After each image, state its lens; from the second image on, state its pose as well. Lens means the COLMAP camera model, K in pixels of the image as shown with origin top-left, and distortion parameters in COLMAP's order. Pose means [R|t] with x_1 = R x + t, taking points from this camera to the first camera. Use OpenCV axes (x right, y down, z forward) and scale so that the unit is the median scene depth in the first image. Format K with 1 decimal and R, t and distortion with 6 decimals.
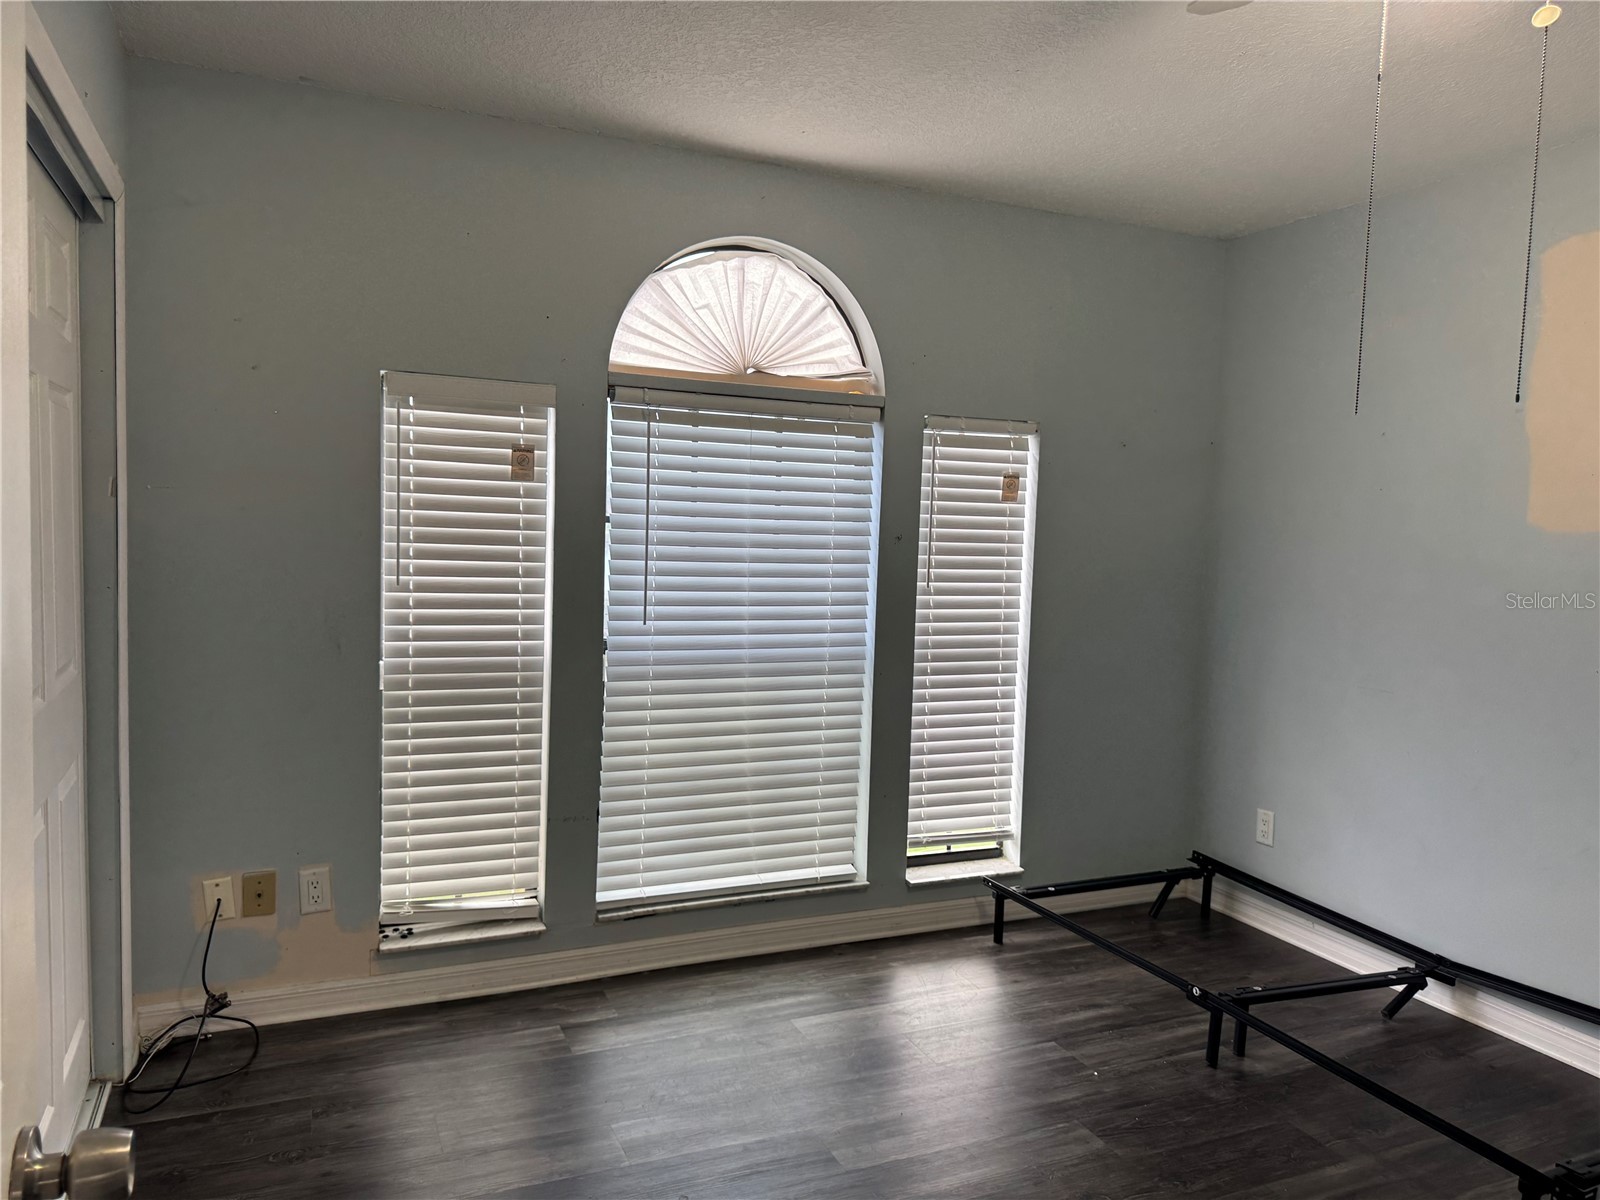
lens RADIAL K [[1130.1, 0, 800.2], [0, 1130.1, 597.3], [0, 0, 1]] dist [0.063430, -0.079152]
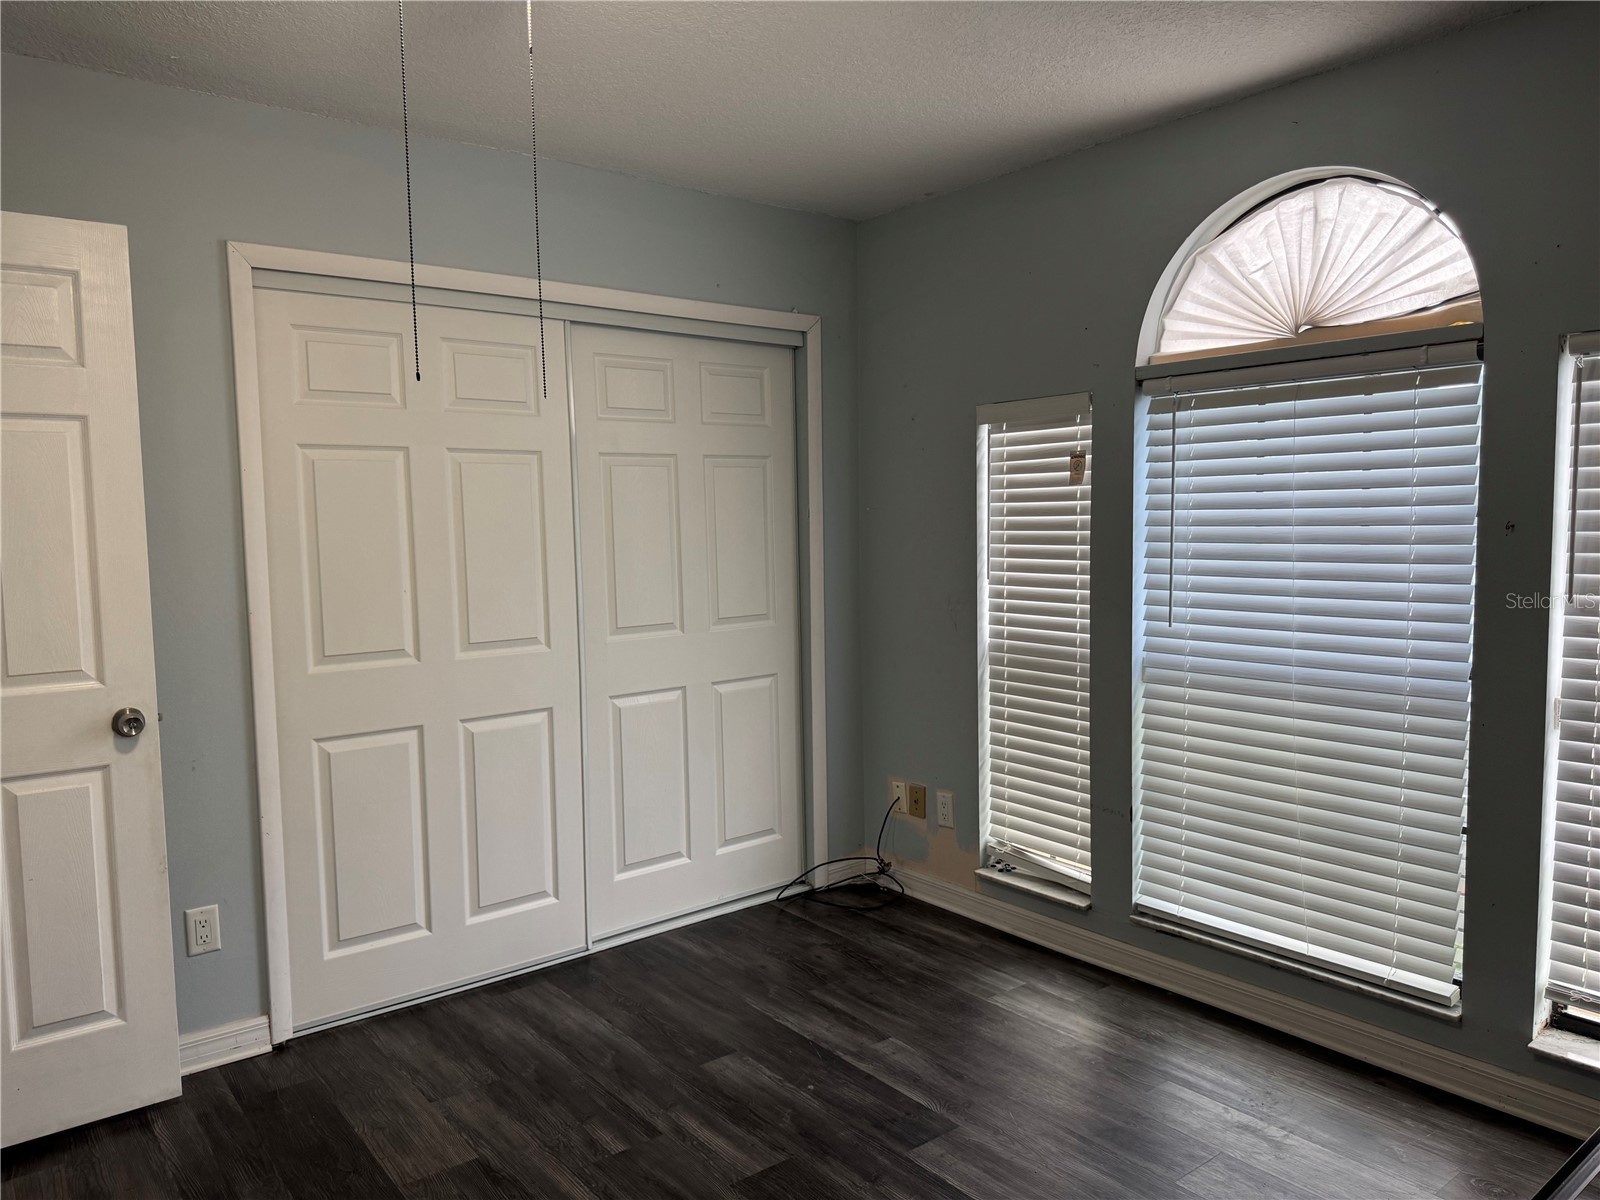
lens RADIAL K [[1130.1, 0, 798.0], [0, 1130.1, 601.1], [0, 0, 1]] dist [0.063430, -0.079152]
pose [[0.235830, 0.037075, -0.971087, 0.718910], [-0.037649, 0.998870, 0.028992, -0.013059], [0.971065, 0.029723, 0.236959, 0.474044]]
